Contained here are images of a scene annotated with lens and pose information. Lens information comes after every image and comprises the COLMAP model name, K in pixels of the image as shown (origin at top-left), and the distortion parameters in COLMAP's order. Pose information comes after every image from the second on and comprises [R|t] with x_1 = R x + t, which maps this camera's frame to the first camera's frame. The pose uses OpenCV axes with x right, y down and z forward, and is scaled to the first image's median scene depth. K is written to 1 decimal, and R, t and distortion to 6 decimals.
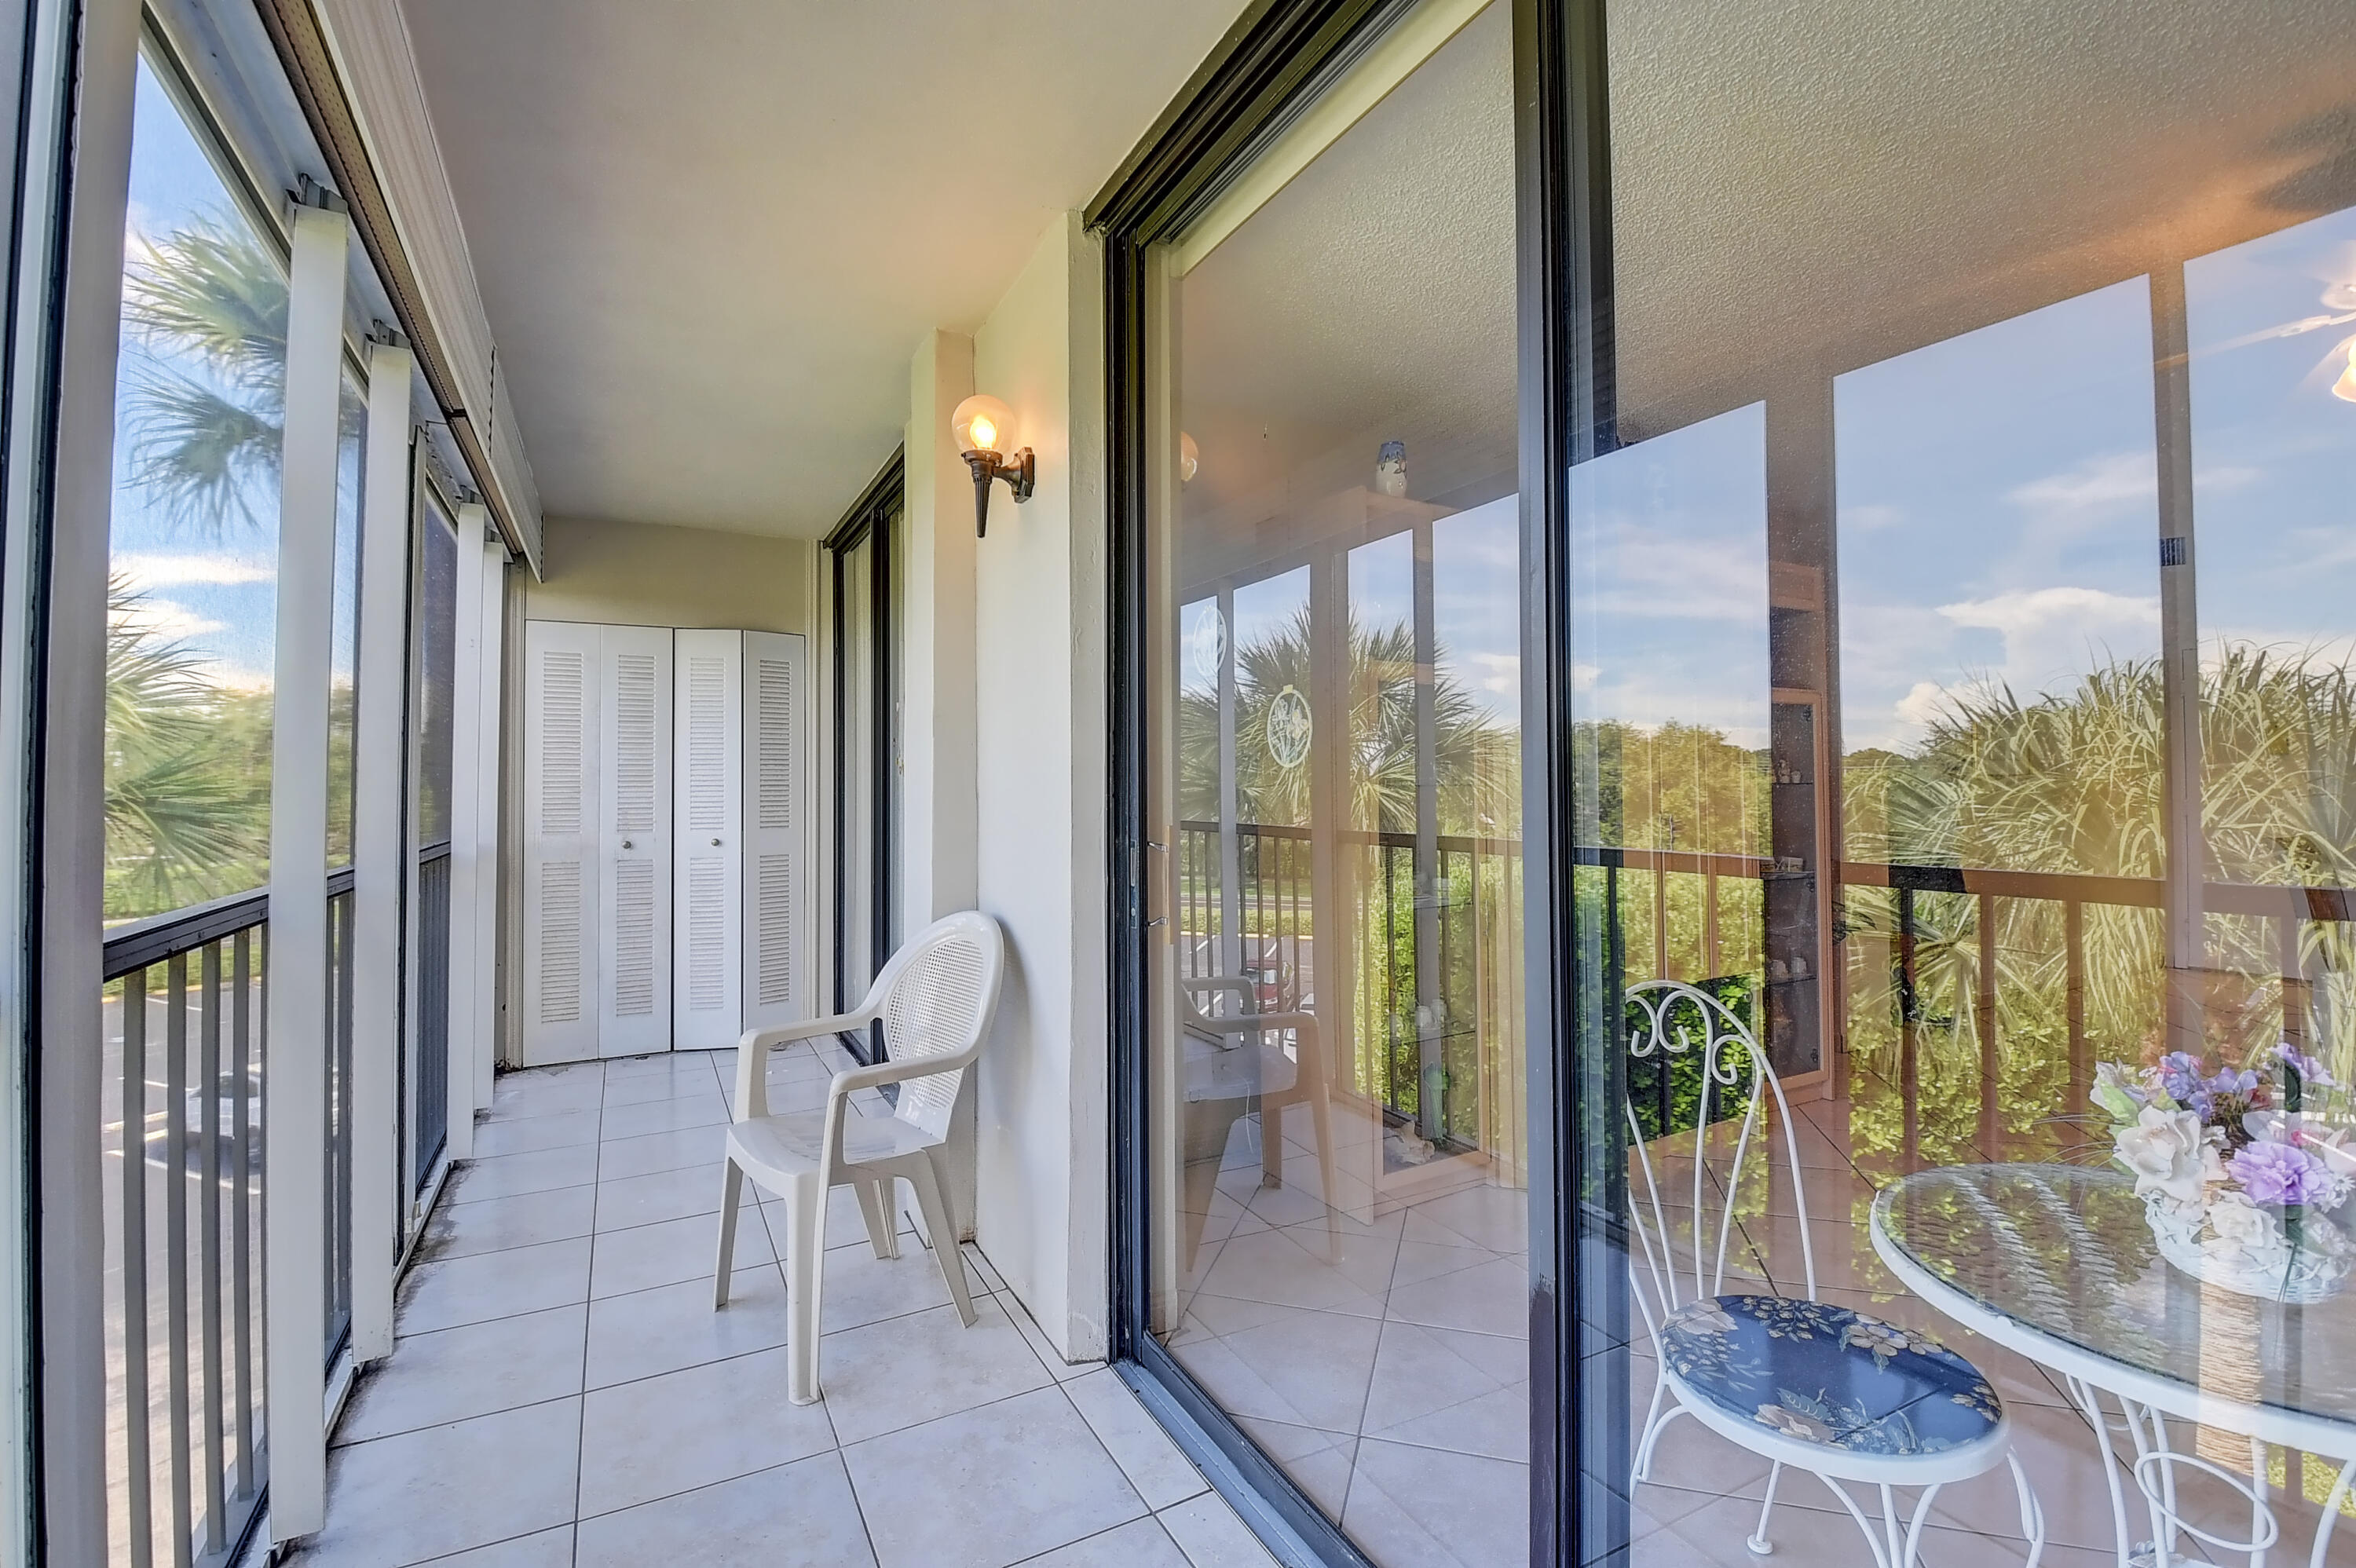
lens RADIAL K [[1041.6, 0, 1170.1], [0, 1041.6, 754.2], [0, 0, 1]] dist [-0.013558, -0.007059]
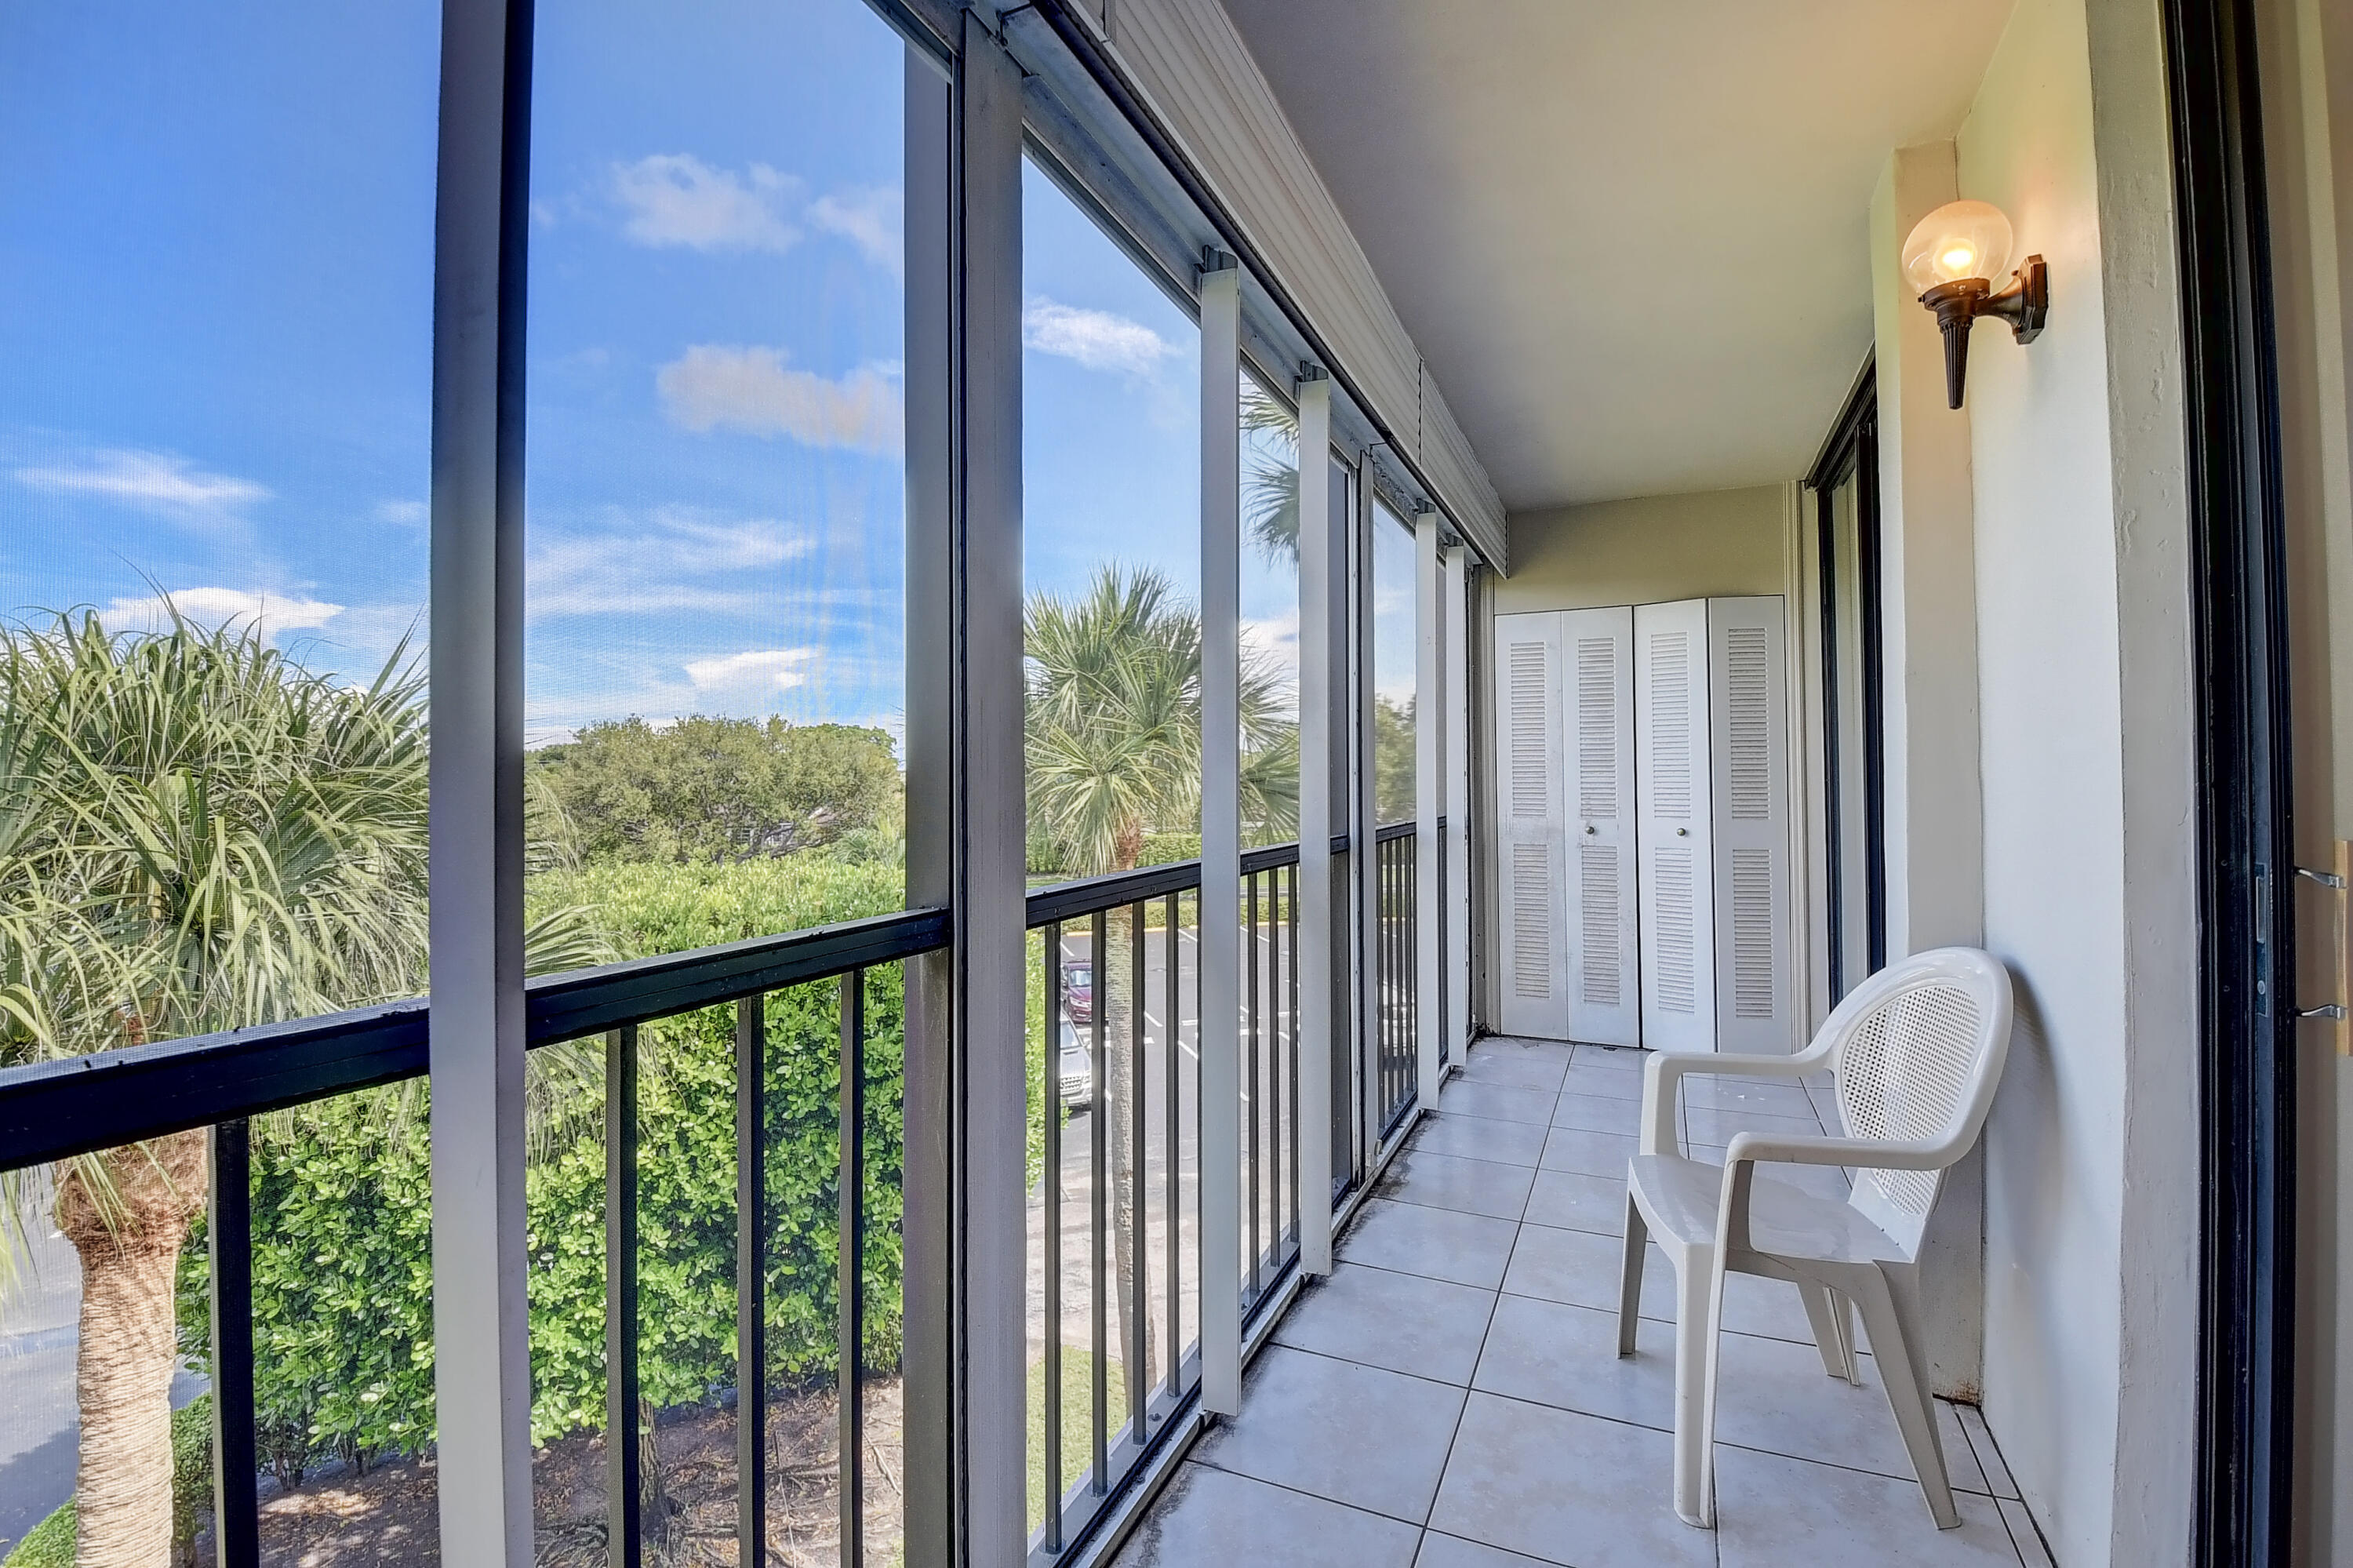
lens RADIAL K [[1034.2, 0, 1170.7], [0, 1034.2, 764.5], [0, 0, 1]] dist [0.002689, -0.020254]
pose [[0.605972, -0.005998, -0.795463, 0.035186], [0.026085, 0.999584, 0.012335, 0.003136], [0.795058, -0.028224, 0.605876, 0.145514]]
